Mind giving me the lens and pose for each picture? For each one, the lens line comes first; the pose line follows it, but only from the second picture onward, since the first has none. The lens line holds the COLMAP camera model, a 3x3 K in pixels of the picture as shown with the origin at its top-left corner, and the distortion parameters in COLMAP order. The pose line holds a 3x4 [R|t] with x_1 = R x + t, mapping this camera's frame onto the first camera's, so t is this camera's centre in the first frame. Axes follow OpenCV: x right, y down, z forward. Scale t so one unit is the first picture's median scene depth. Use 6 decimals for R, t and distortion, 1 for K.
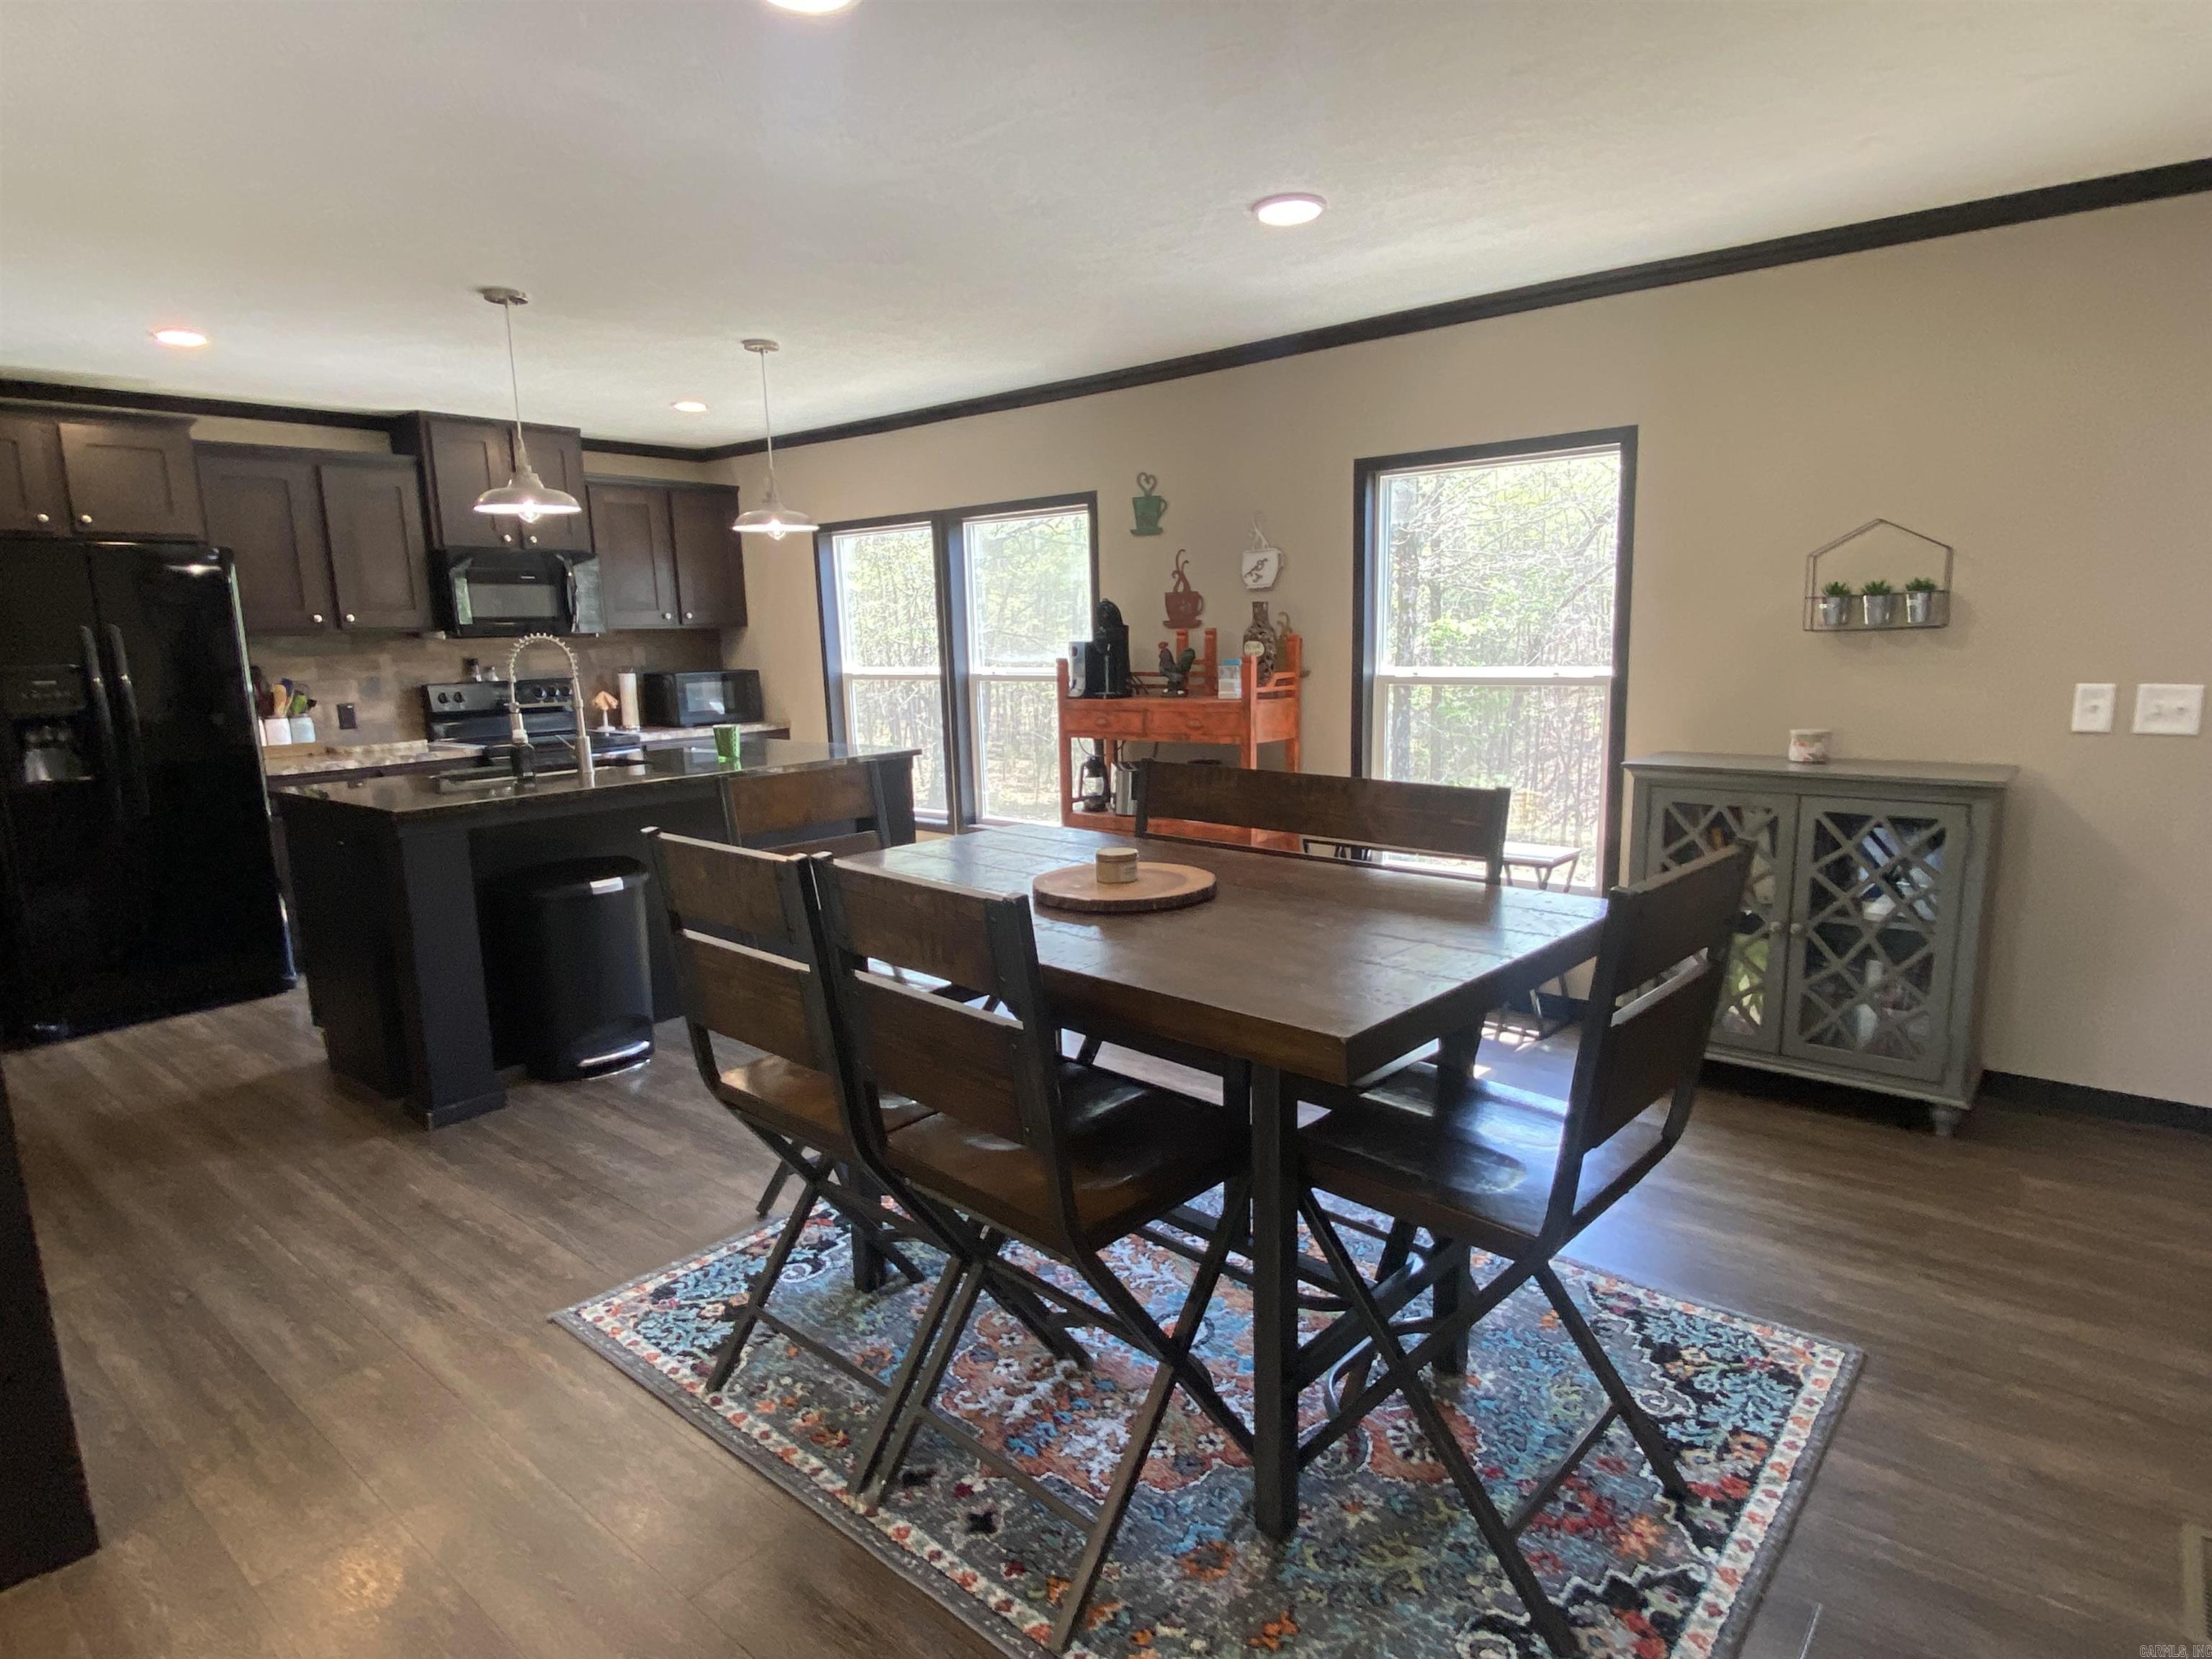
lens RADIAL K [[1160.6, 0, 1101.0], [0, 1160.6, 829.5], [0, 0, 1]] dist [0.035386, -0.003590]
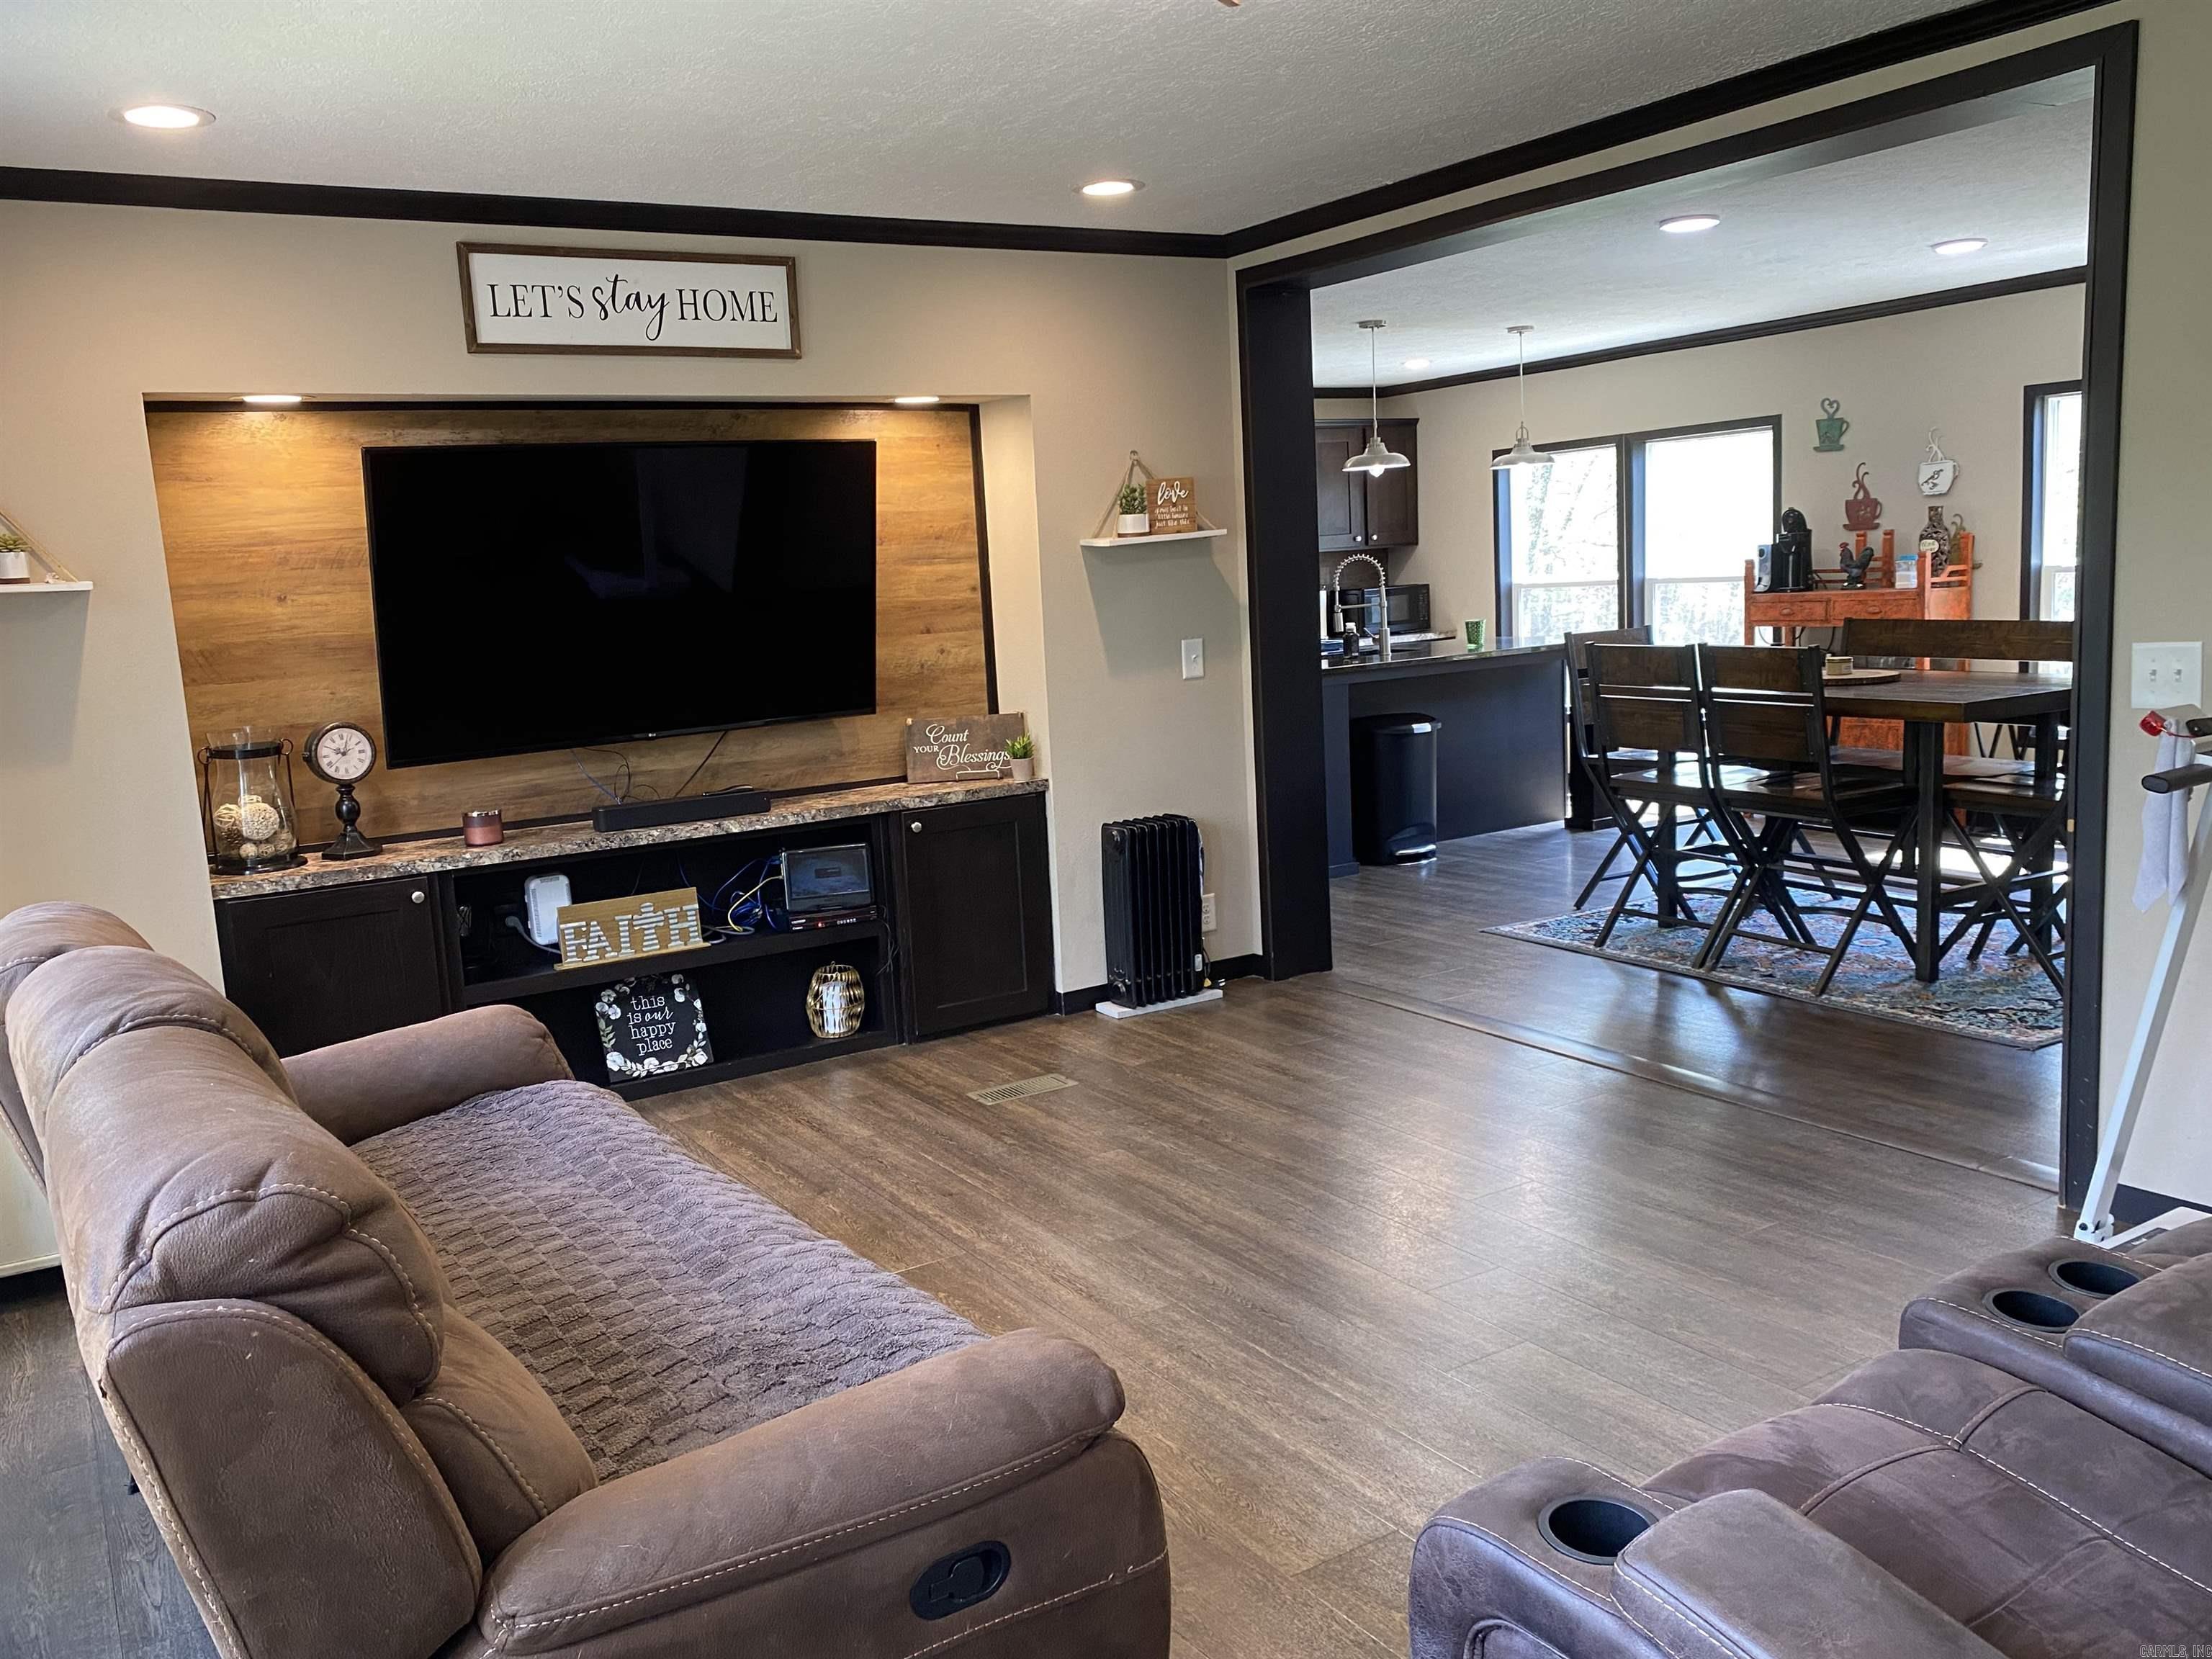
lens RADIAL K [[1700.1, 0, 1094.1], [0, 1700.1, 839.2], [0, 0, 1]] dist [-0.001724, -0.008006]
pose [[0.946808, 0.021041, -0.321112, -0.106245], [-0.021311, 0.999769, 0.002673, 0.149196], [0.321094, 0.004312, 0.947038, -0.865224]]
